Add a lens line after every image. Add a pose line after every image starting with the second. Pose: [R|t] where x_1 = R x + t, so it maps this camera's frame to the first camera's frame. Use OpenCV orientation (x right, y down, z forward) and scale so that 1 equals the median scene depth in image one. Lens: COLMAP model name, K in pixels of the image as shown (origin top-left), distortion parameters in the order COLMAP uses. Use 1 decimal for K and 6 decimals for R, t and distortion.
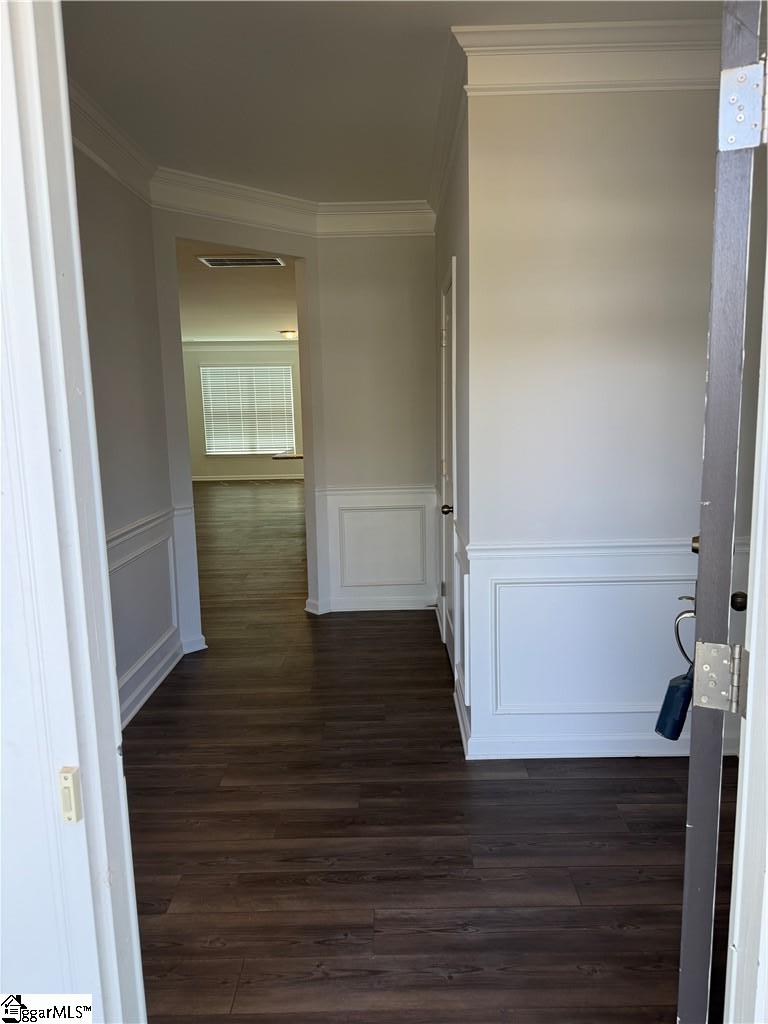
lens RADIAL K [[711.5, 0, 383.8], [0, 711.5, 515.7], [0, 0, 1]] dist [0.057635, -0.081044]
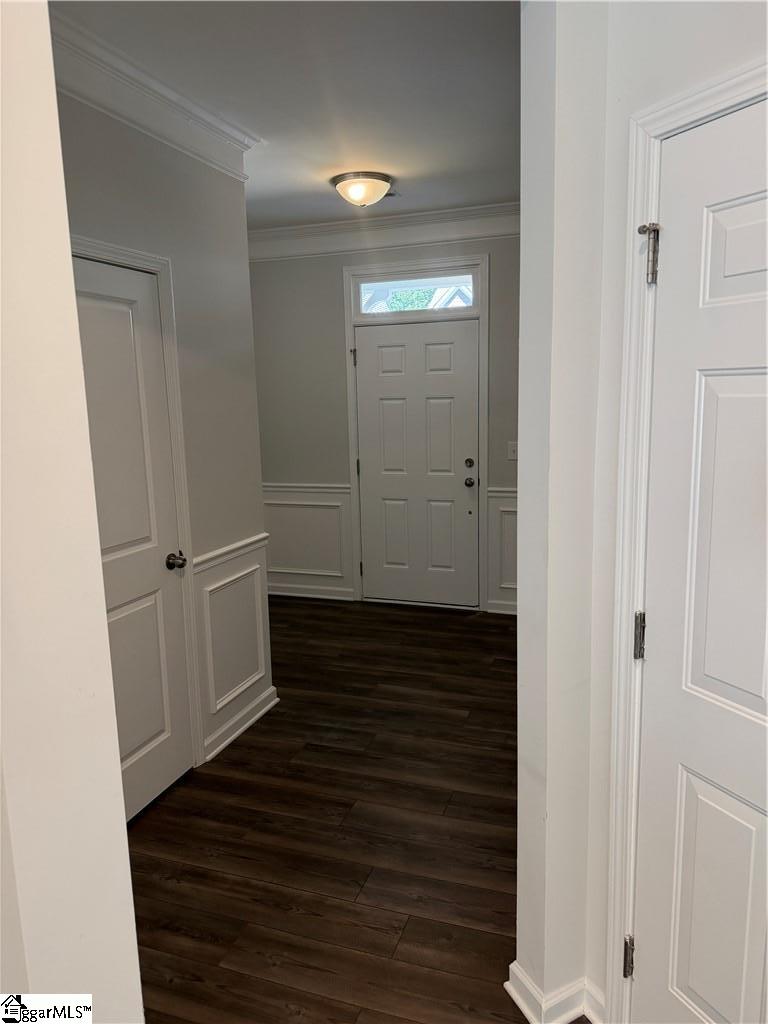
lens RADIAL K [[724.5, 0, 384.0], [0, 724.5, 512.0], [0, 0, 1]] dist [0.050175, -0.054819]
pose [[-0.945304, -0.011519, 0.325988, -0.460805], [0.094353, 0.946999, 0.307068, -0.344643], [-0.312248, 0.321031, -0.894114, 1.917809]]
